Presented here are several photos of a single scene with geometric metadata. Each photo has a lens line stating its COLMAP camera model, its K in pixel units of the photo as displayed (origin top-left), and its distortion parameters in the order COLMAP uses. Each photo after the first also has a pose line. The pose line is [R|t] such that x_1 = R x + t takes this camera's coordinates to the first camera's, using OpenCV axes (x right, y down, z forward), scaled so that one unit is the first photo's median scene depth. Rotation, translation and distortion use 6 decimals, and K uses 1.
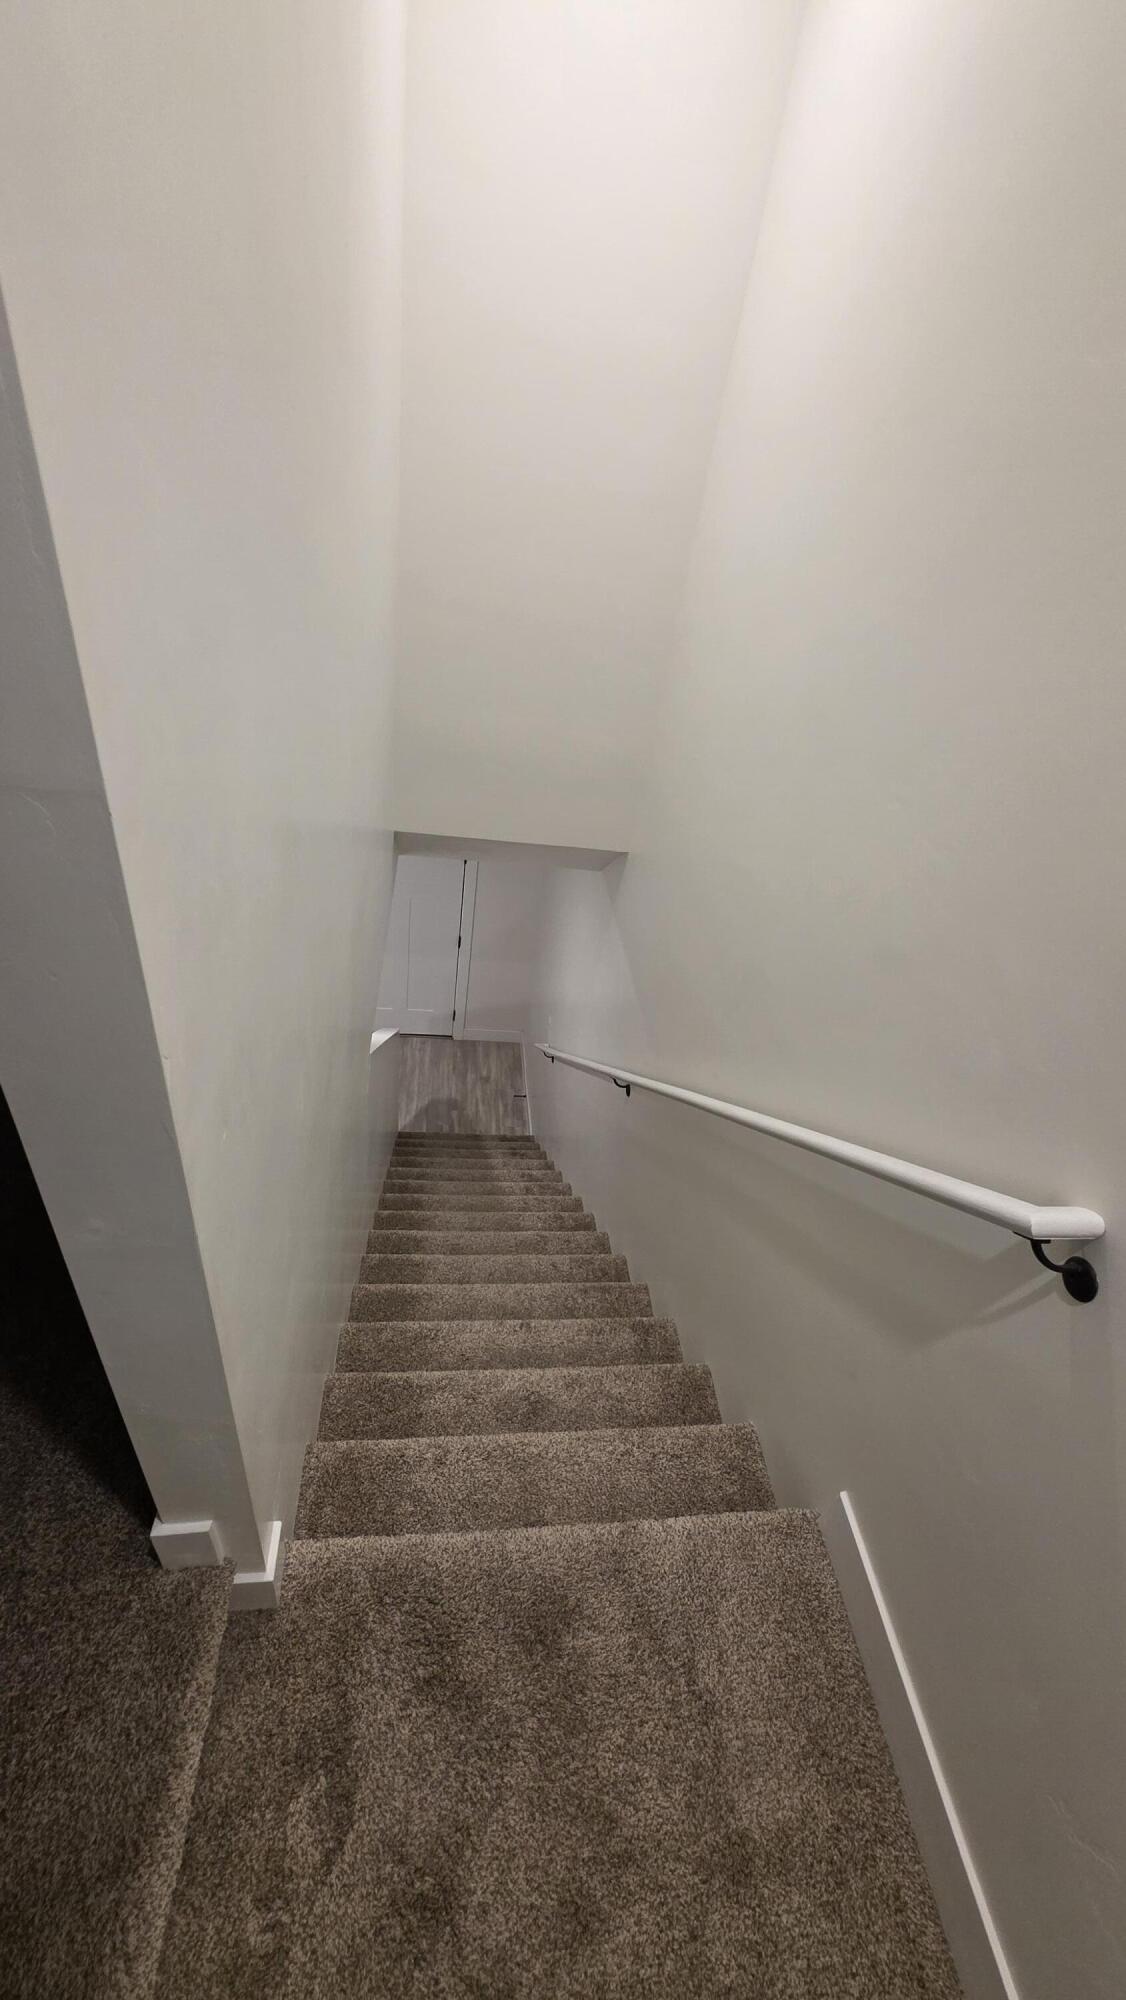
lens RADIAL K [[787.0, 0, 573.8], [0, 787.0, 996.9], [0, 0, 1]] dist [0.001357, 0.000203]
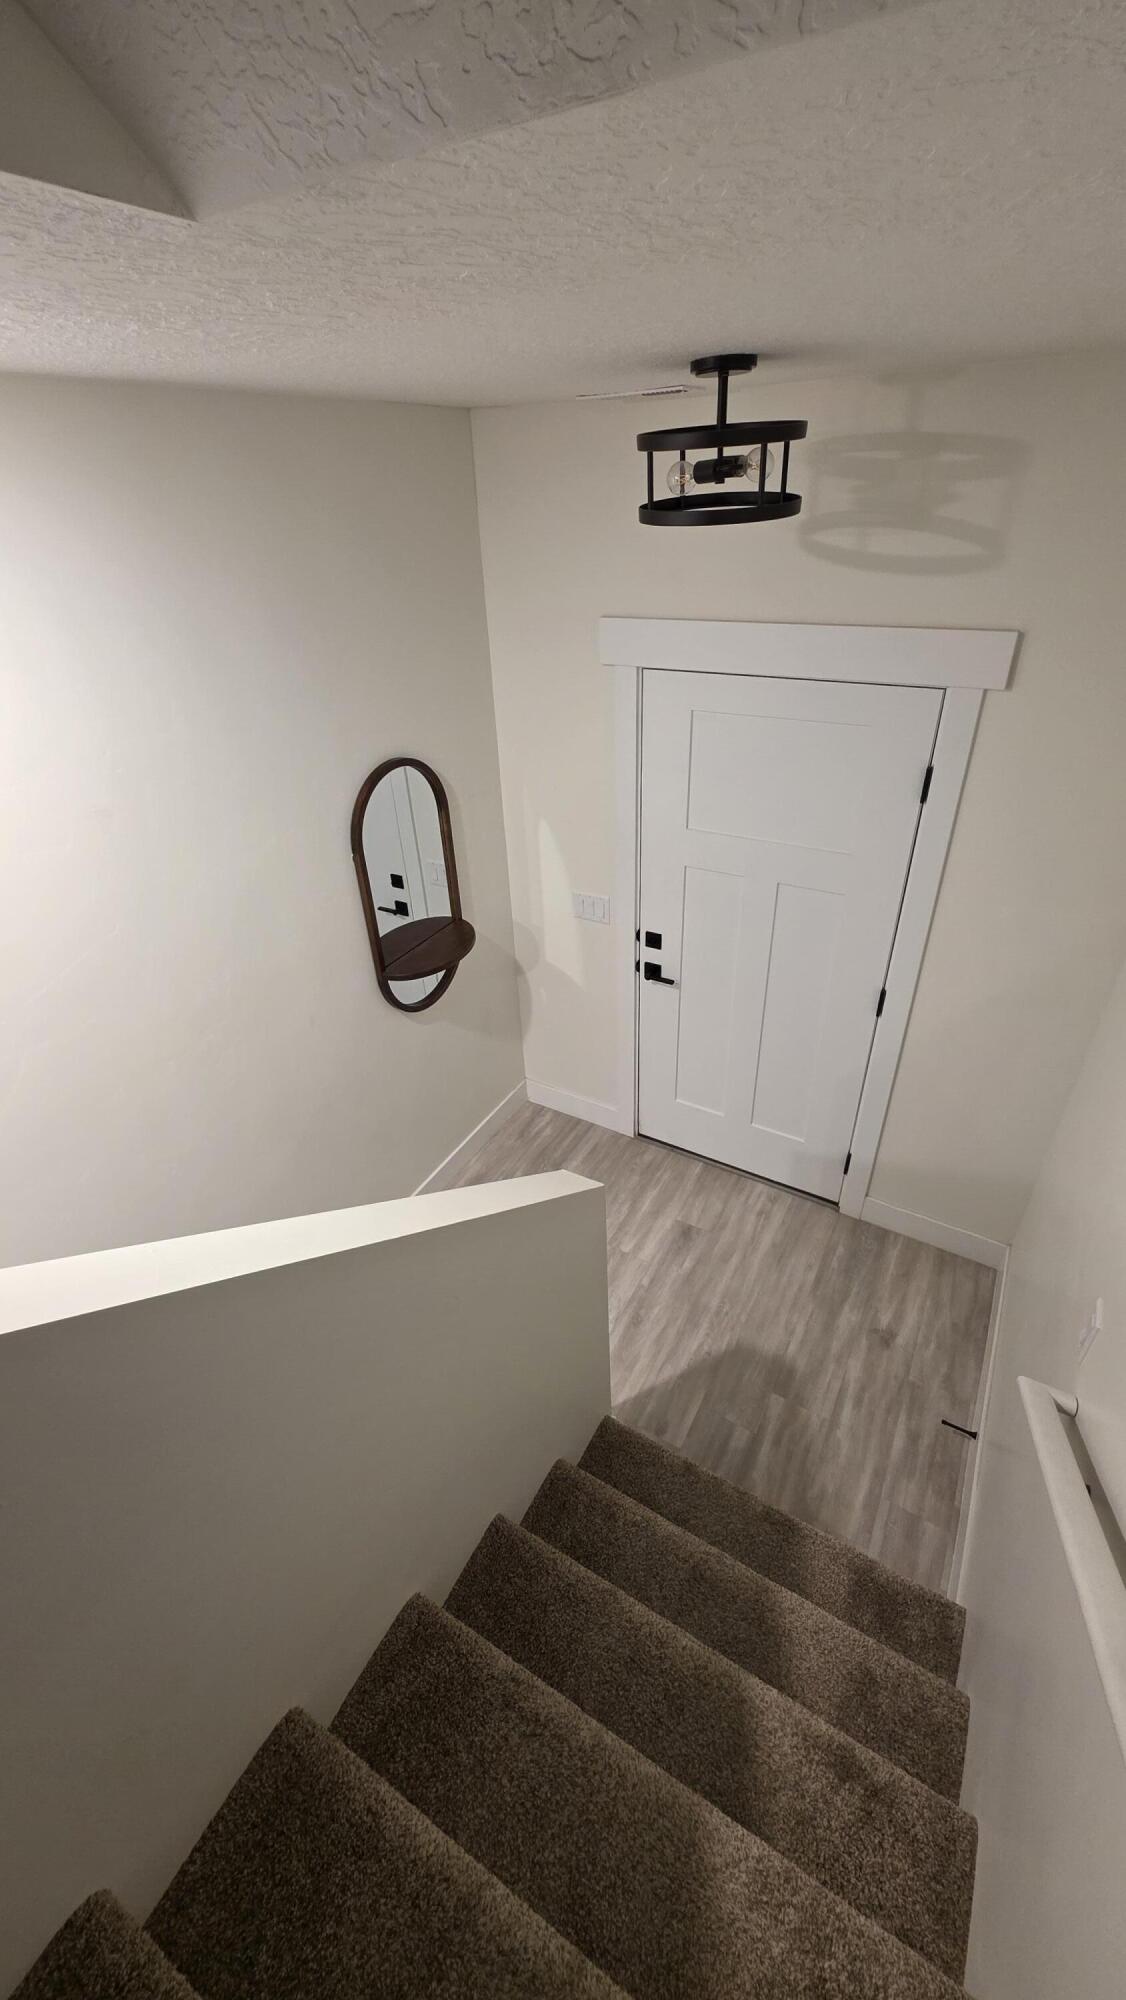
lens RADIAL K [[787.0, 0, 573.8], [0, 787.0, 996.9], [0, 0, 1]] dist [0.001357, 0.000203]
pose [[0.789310, 0.160868, -0.592546, -0.023663], [-0.213152, 0.976839, -0.018734, -0.028904], [0.575809, 0.141089, 0.805319, 0.548978]]
